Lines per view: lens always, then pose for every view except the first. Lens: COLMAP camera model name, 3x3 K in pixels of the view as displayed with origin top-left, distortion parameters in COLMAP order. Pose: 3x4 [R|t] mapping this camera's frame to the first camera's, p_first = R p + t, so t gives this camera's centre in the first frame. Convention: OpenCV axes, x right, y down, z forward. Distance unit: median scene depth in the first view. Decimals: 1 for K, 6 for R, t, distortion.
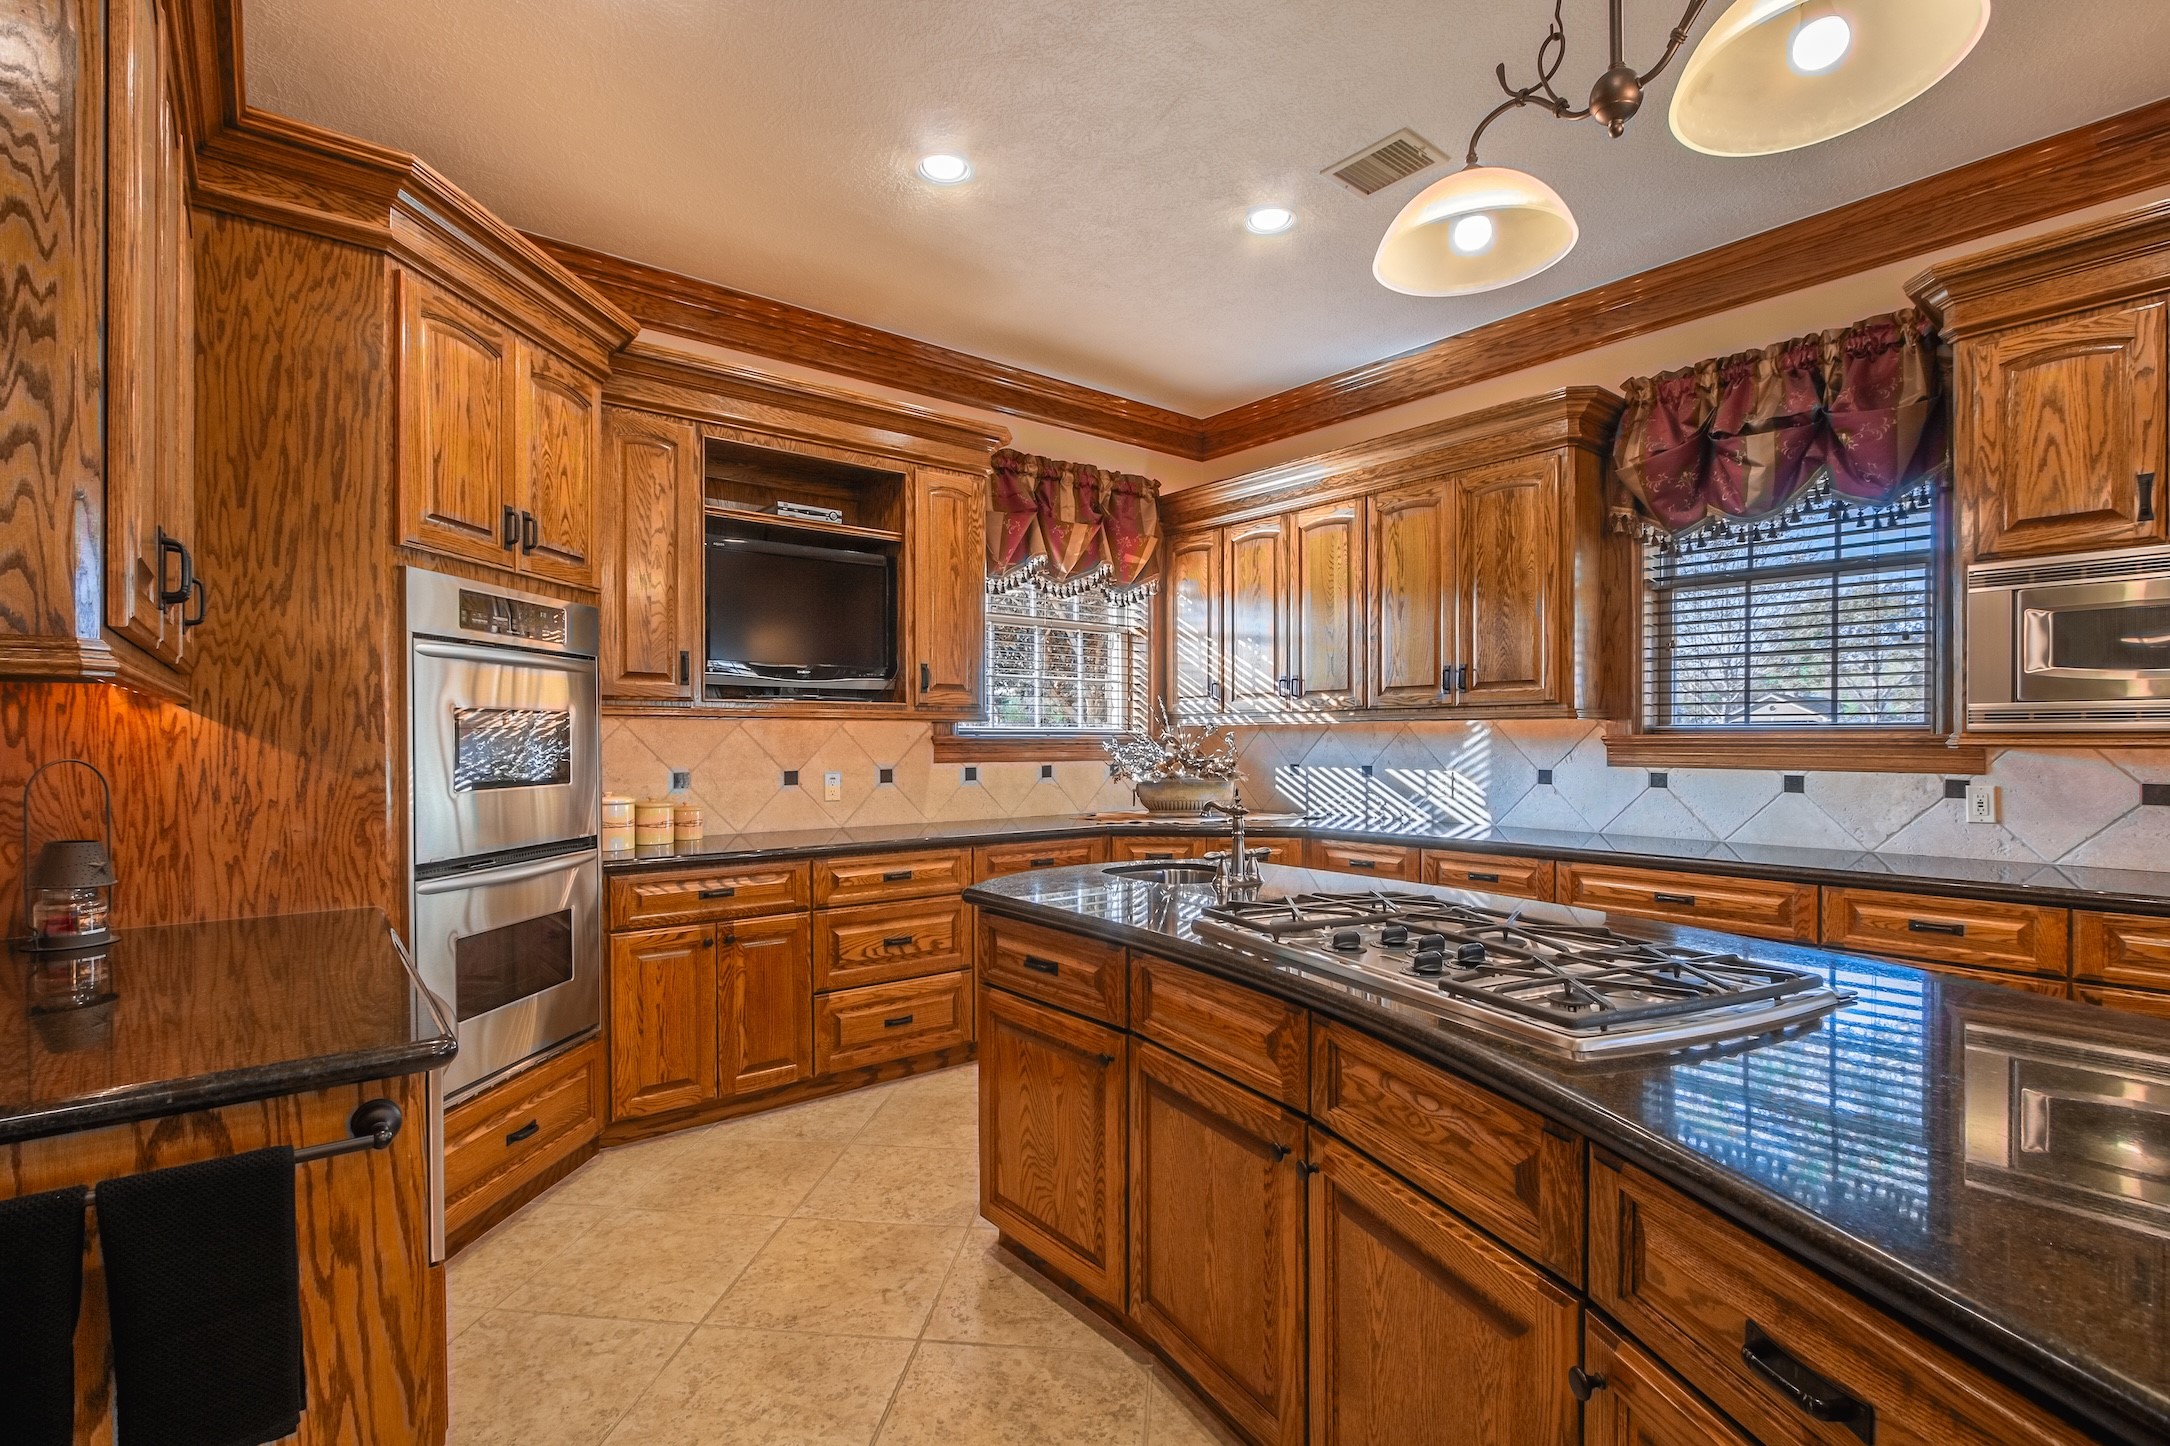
lens RADIAL K [[996.5, 0, 1085.0], [0, 996.5, 723.0], [0, 0, 1]] dist [-0.011575, -0.000050]
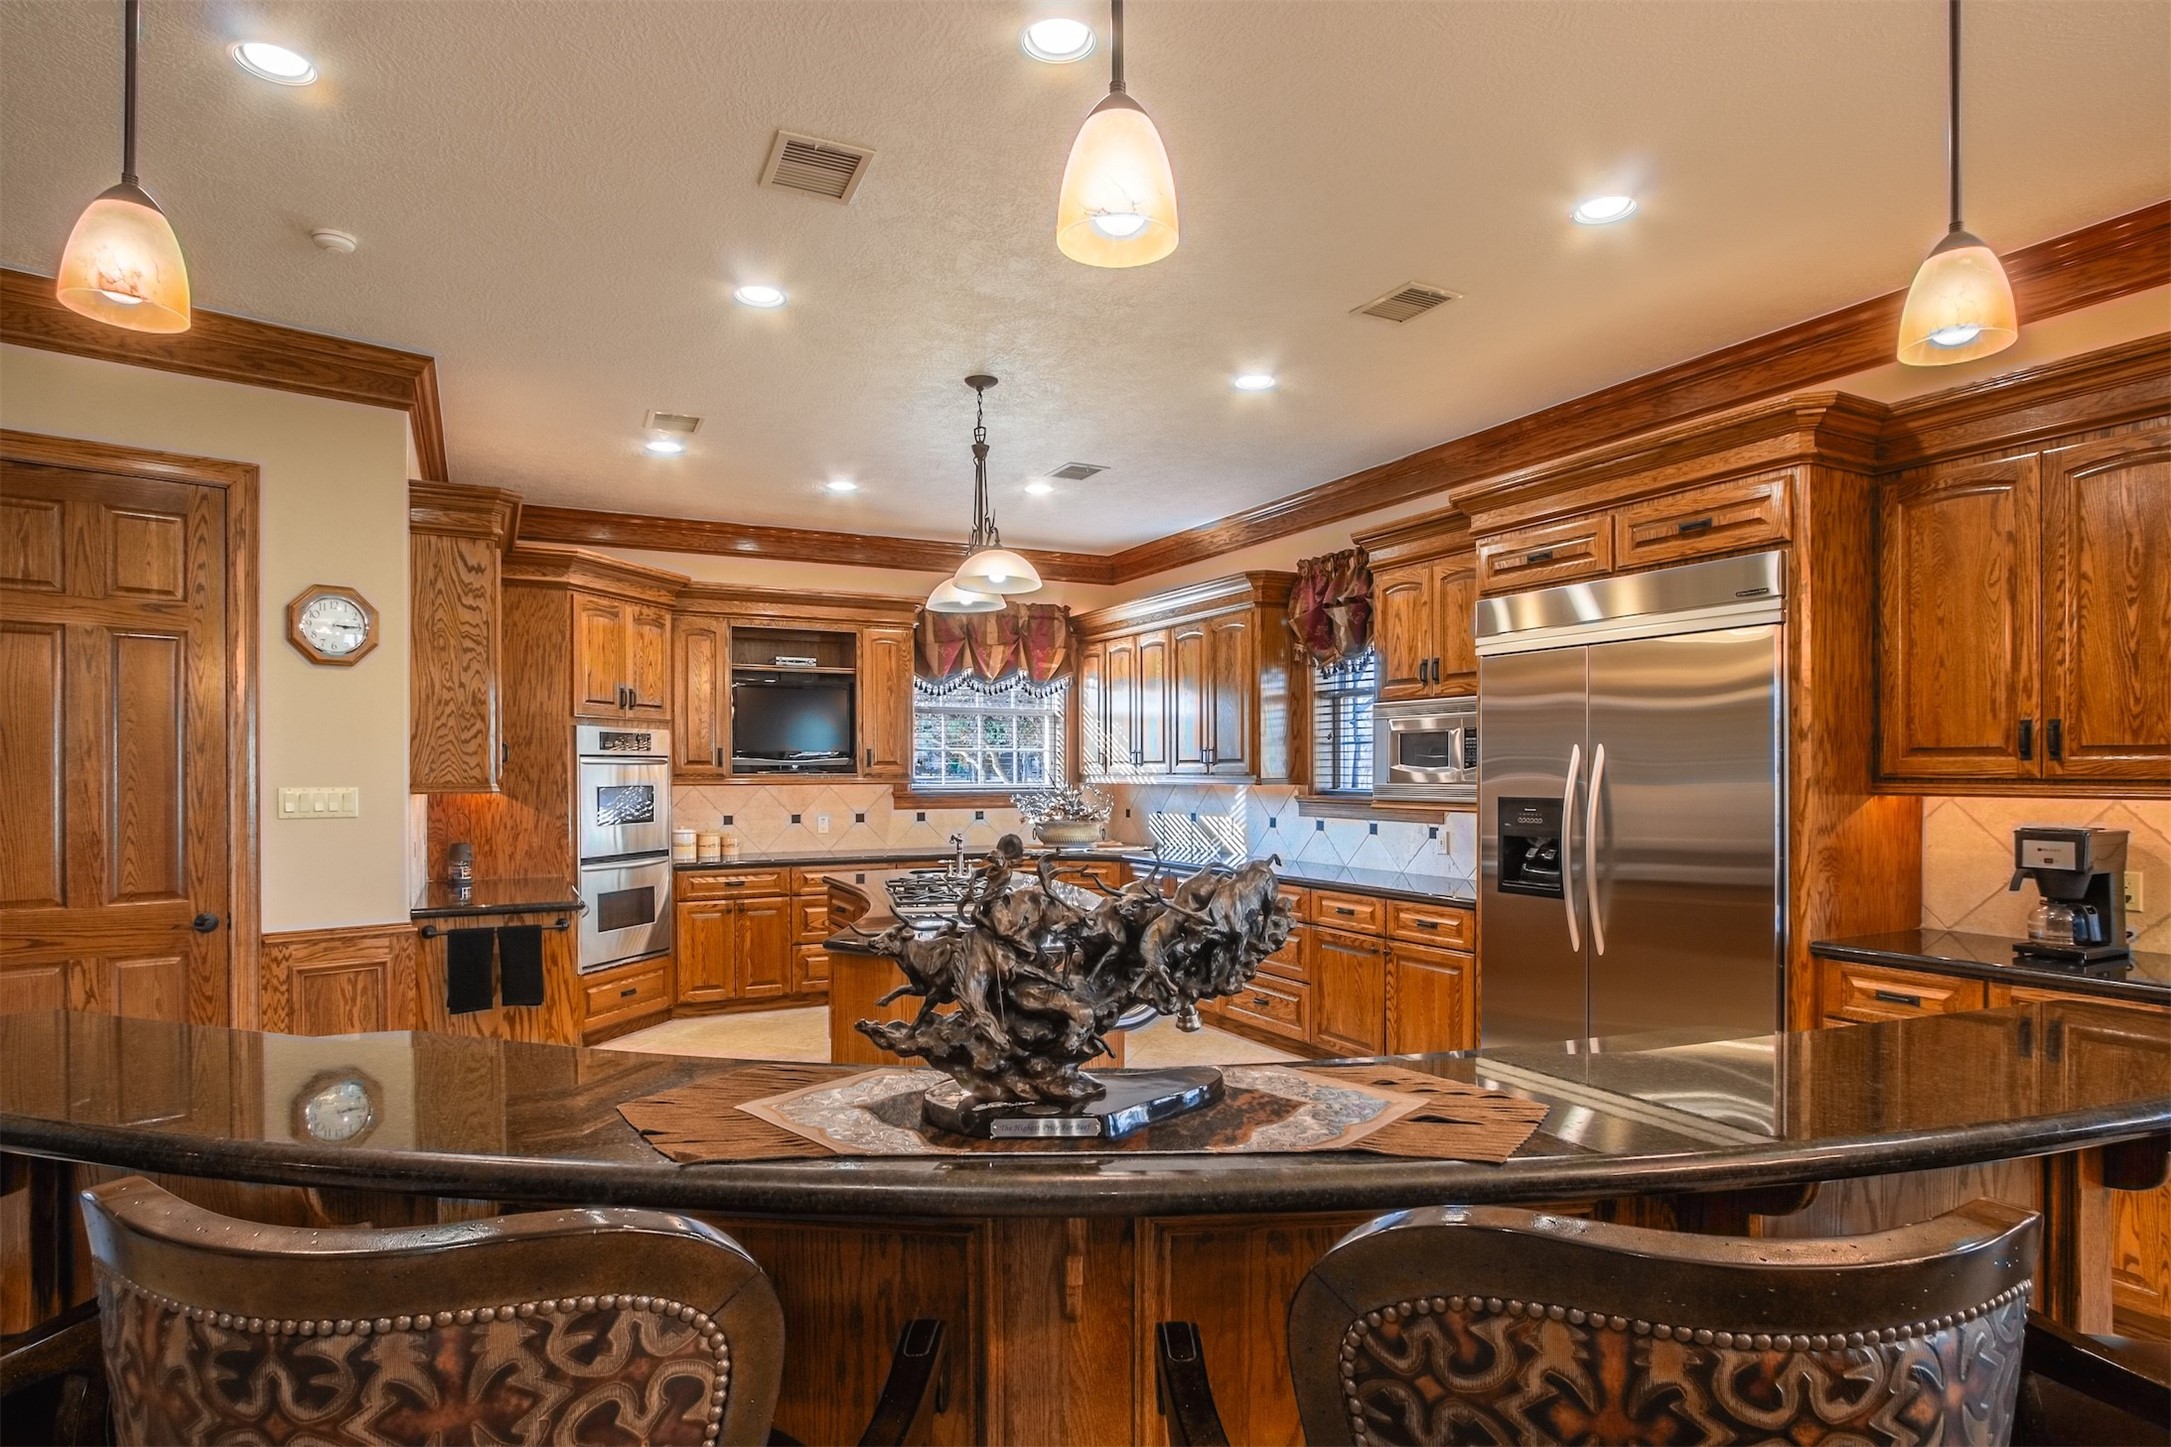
lens RADIAL K [[1165.9, 0, 1073.4], [0, 1165.9, 739.3], [0, 0, 1]] dist [-0.001460, 0.000320]
pose [[0.976959, -0.006601, -0.213327, 0.647446], [0.004484, 0.999936, -0.010409, -0.061867], [0.213382, 0.009213, 0.976925, -0.887470]]
